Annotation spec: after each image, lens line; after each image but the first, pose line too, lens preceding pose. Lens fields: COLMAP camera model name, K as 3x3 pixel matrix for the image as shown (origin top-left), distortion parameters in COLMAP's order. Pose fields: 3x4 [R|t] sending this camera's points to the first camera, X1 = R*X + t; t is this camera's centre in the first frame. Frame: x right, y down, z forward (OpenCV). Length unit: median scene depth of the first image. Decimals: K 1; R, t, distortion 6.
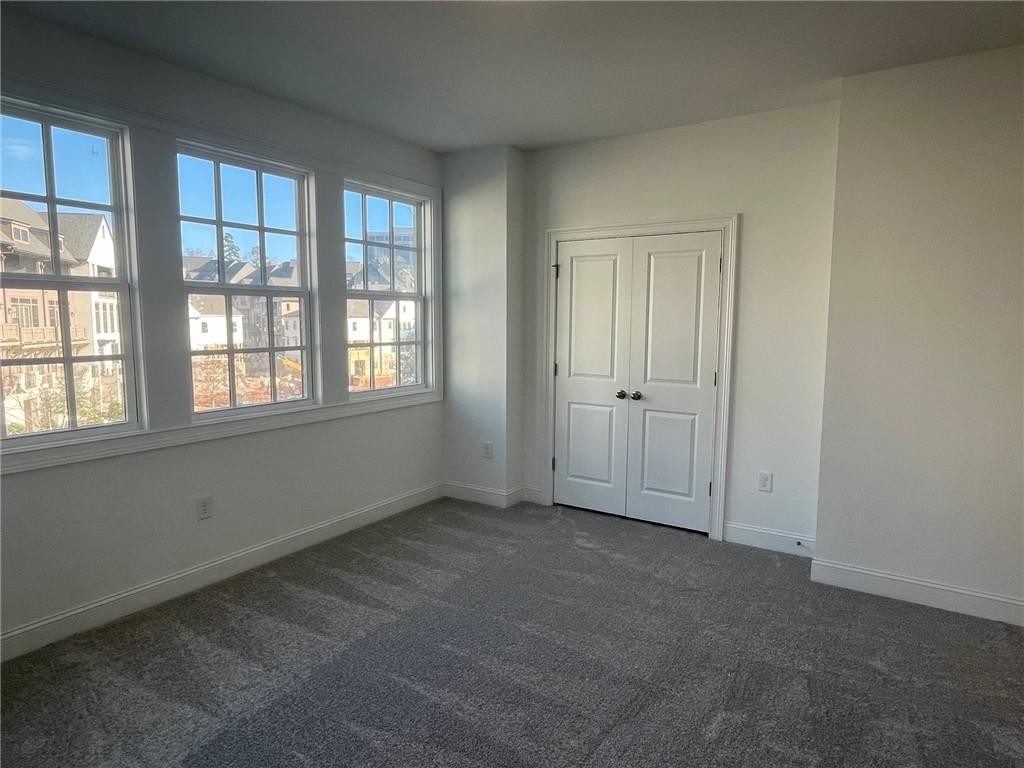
lens RADIAL K [[601.4, 0, 518.7], [0, 601.4, 388.8], [0, 0, 1]] dist [-0.024914, -0.000578]
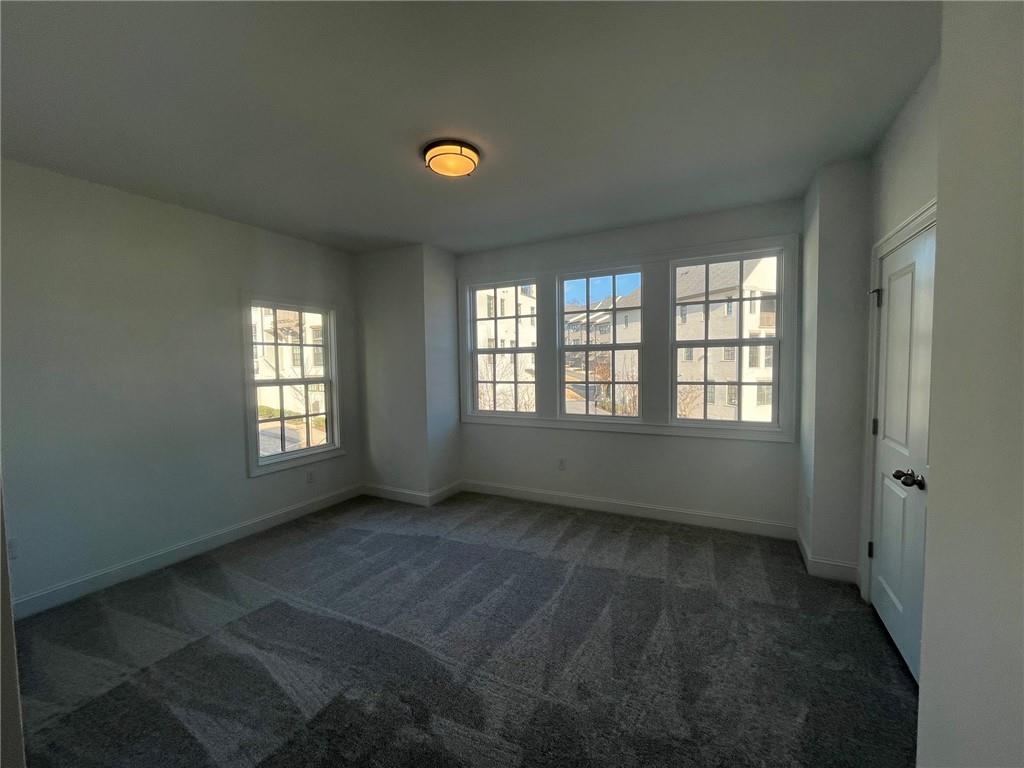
lens RADIAL K [[415.7, 0, 517.9], [0, 415.7, 381.8], [0, 0, 1]] dist [-0.002585, -0.000538]
pose [[0.092543, 0.041467, -0.994845, 0.661531], [-0.093083, 0.995117, 0.032820, -0.078043], [0.991348, 0.089565, 0.095951, 0.609283]]
